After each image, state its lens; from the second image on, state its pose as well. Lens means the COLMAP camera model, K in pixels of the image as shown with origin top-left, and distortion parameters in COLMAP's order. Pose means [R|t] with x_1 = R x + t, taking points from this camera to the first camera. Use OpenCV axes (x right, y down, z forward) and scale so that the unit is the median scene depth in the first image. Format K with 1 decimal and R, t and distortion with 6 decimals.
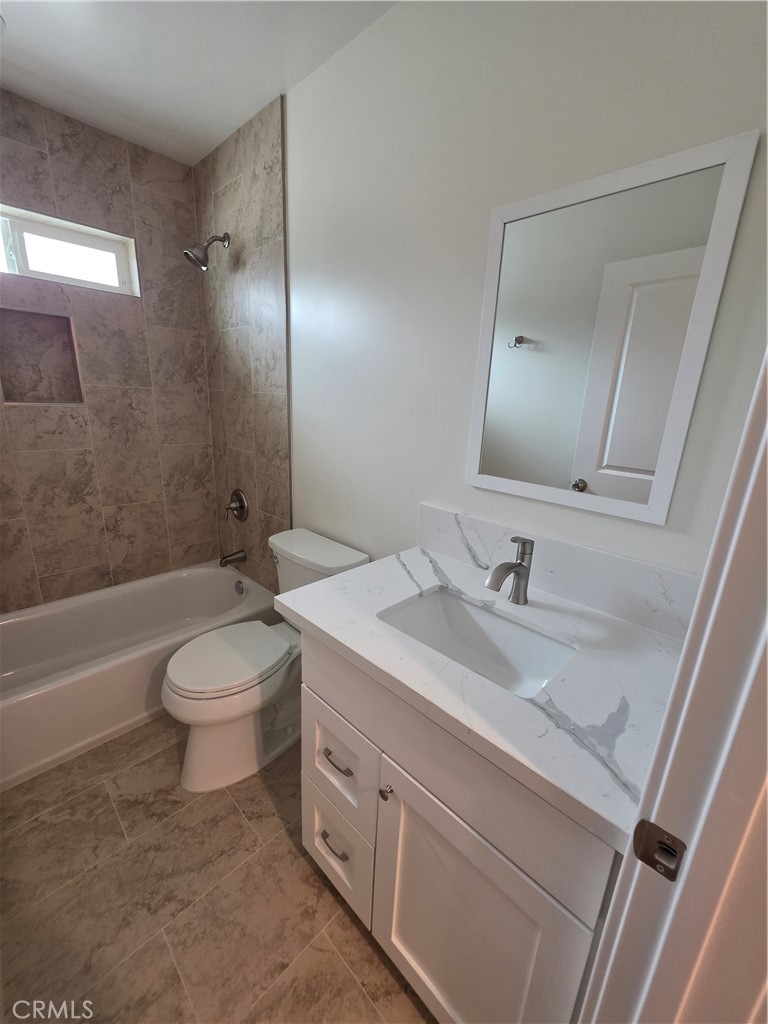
lens RADIAL K [[406.2, 0, 382.4], [0, 406.2, 514.0], [0, 0, 1]] dist [0.000101, 0.000065]
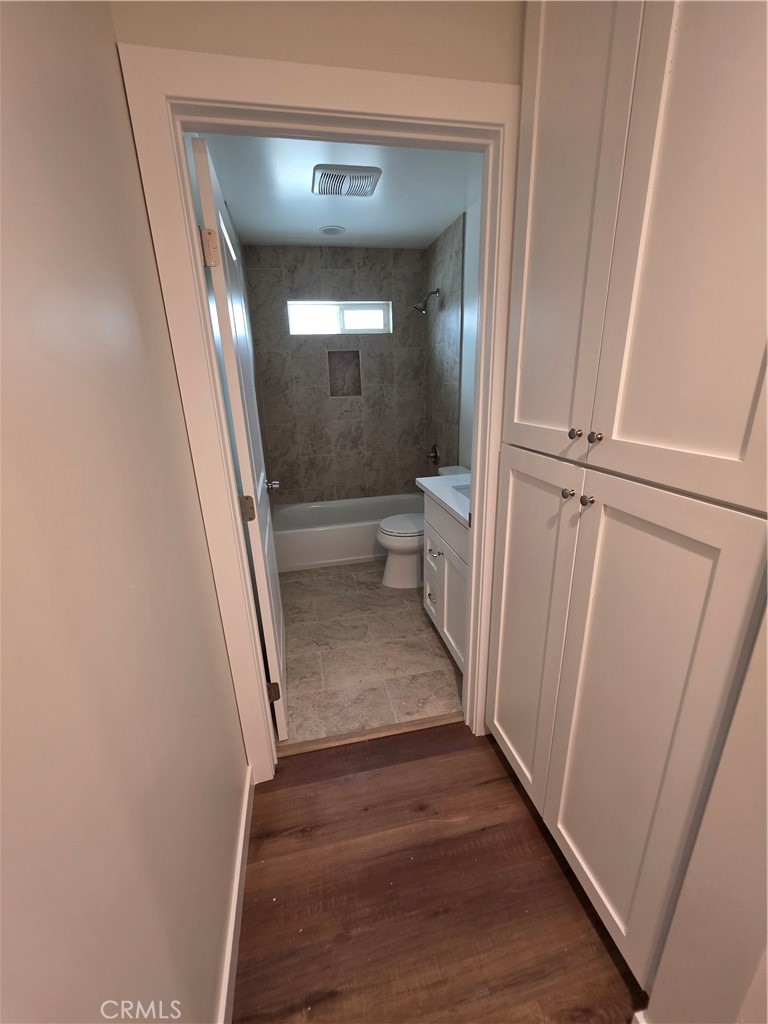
lens RADIAL K [[406.2, 0, 382.4], [0, 406.2, 514.0], [0, 0, 1]] dist [0.000101, 0.000065]
pose [[0.826555, 0.110308, -0.551941, 0.450107], [-0.087644, 0.993870, 0.067379, 0.140799], [0.555990, -0.007318, 0.831157, -0.523190]]
